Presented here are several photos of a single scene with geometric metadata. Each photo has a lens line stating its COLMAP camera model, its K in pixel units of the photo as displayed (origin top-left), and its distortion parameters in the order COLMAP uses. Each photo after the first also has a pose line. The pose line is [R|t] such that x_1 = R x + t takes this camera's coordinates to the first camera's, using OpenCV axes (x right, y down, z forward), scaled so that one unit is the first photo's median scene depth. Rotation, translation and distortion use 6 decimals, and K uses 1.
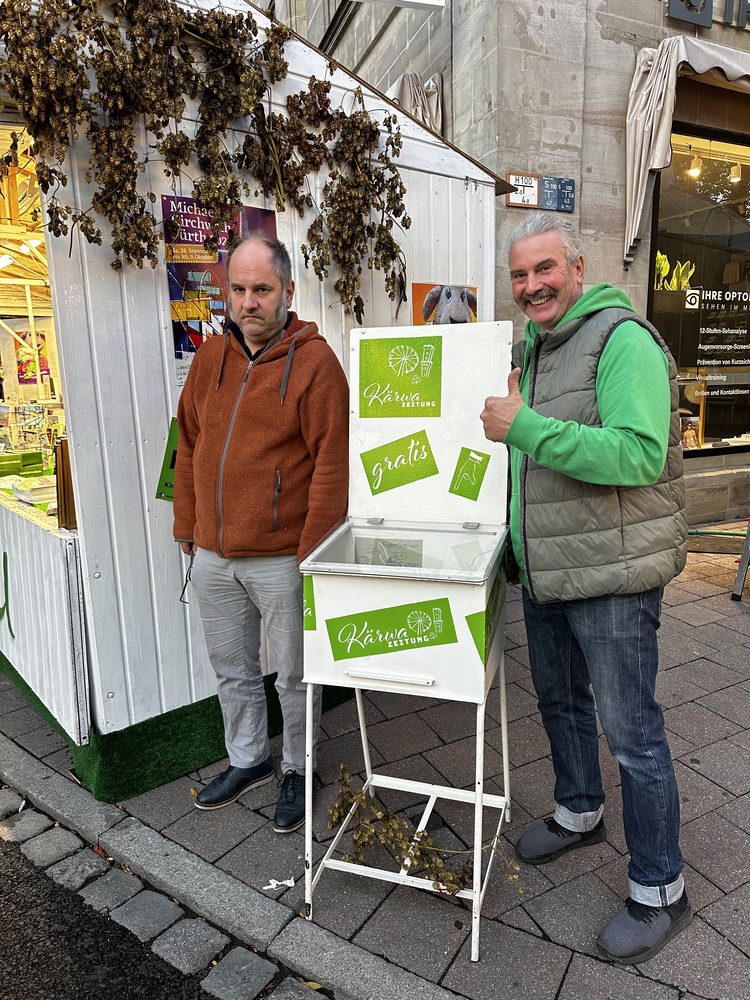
lens RADIAL K [[705.1, 0, 384.1], [0, 705.1, 501.3], [0, 0, 1]] dist [0.029284, -0.030307]
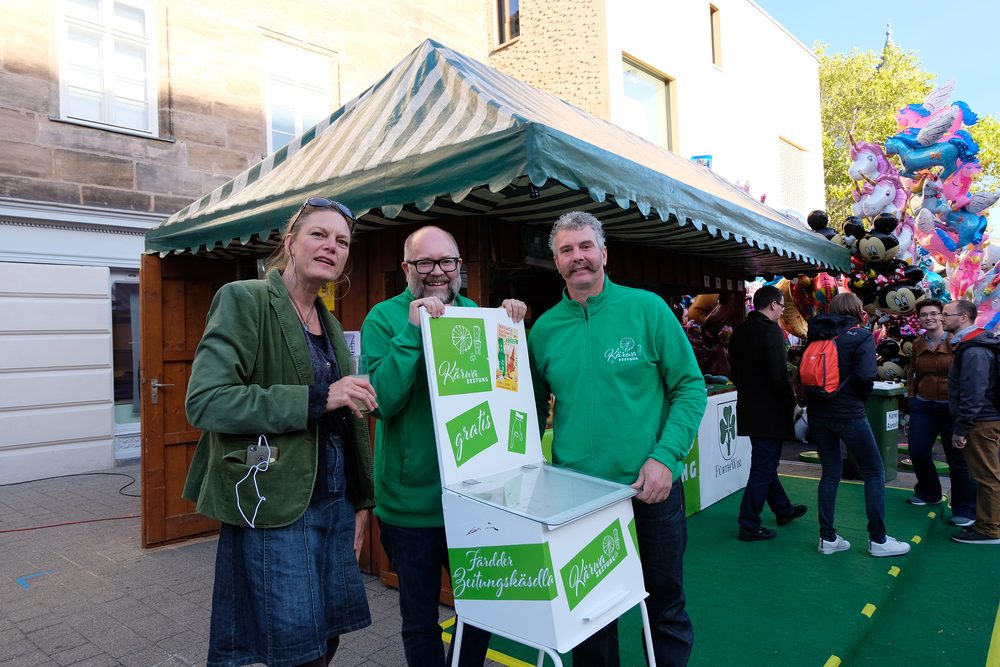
lens RADIAL K [[671.3, 0, 525.1], [0, 671.3, 343.8], [0, 0, 1]] dist [-0.020244, 0.000991]
pose [[0.306839, 0.152080, 0.939532, -0.797780], [0.230353, 0.945936, -0.228347, 0.057955], [-0.923465, 0.286490, 0.255218, 0.561521]]
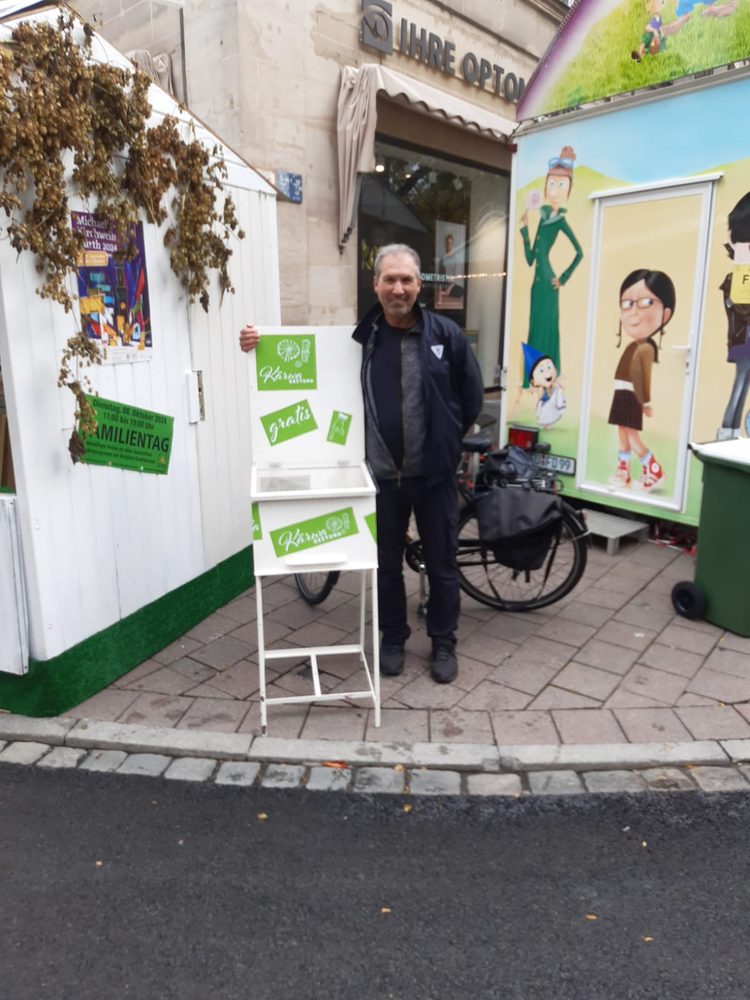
lens RADIAL K [[750.1, 0, 381.3], [0, 750.1, 500.9], [0, 0, 1]] dist [0.023449, -0.037244]
pose [[0.891841, -0.090964, 0.443108, -0.440938], [0.065350, 0.995205, 0.072773, 0.004453], [-0.447603, -0.035945, 0.893509, -0.395864]]
